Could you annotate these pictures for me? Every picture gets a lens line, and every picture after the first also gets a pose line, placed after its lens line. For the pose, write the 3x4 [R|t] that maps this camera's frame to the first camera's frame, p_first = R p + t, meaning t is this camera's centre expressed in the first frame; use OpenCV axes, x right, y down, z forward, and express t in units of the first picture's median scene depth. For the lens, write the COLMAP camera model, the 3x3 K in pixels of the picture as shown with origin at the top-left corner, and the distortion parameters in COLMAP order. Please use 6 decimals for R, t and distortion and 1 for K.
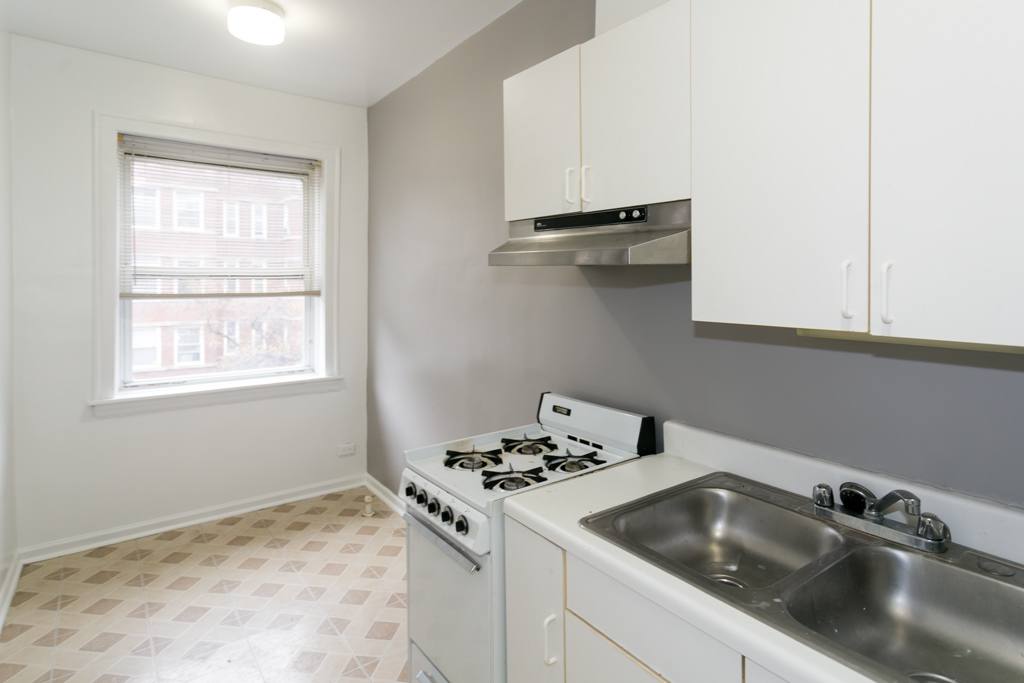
lens RADIAL K [[555.9, 0, 567.7], [0, 555.9, 297.2], [0, 0, 1]] dist [-0.002749, 0.004379]
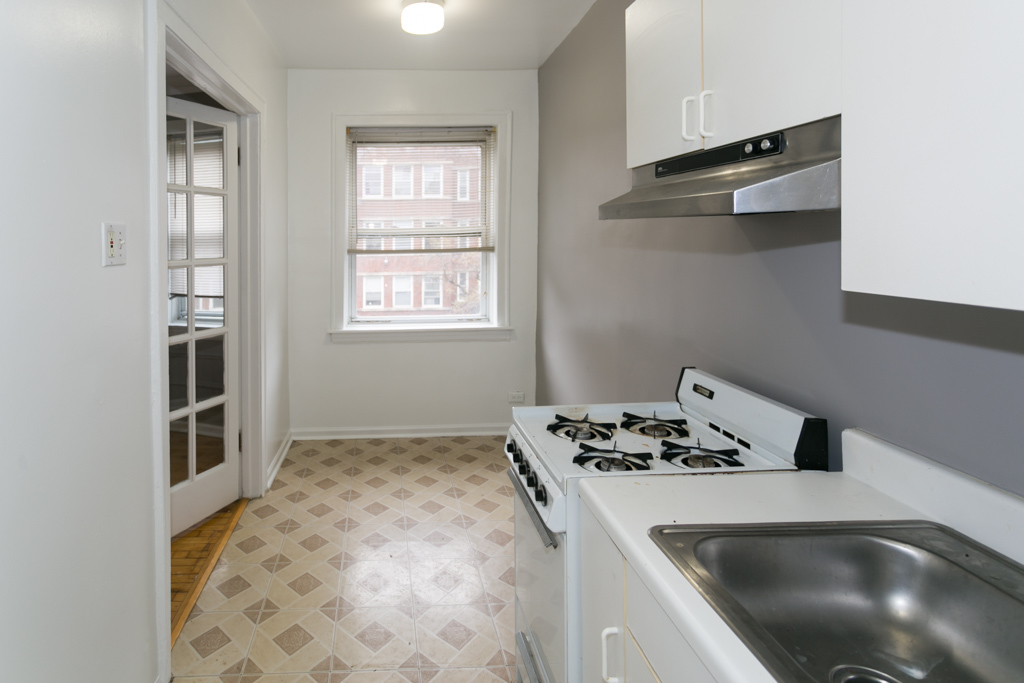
lens RADIAL K [[555.9, 0, 453.4], [0, 555.9, 257.8], [0, 0, 1]] dist [-0.002749, 0.004379]
pose [[0.794515, 0.009186, -0.607174, 0.200179], [-0.001987, 0.999920, 0.012528, -0.004993], [0.607241, -0.008747, 0.794470, 0.121276]]
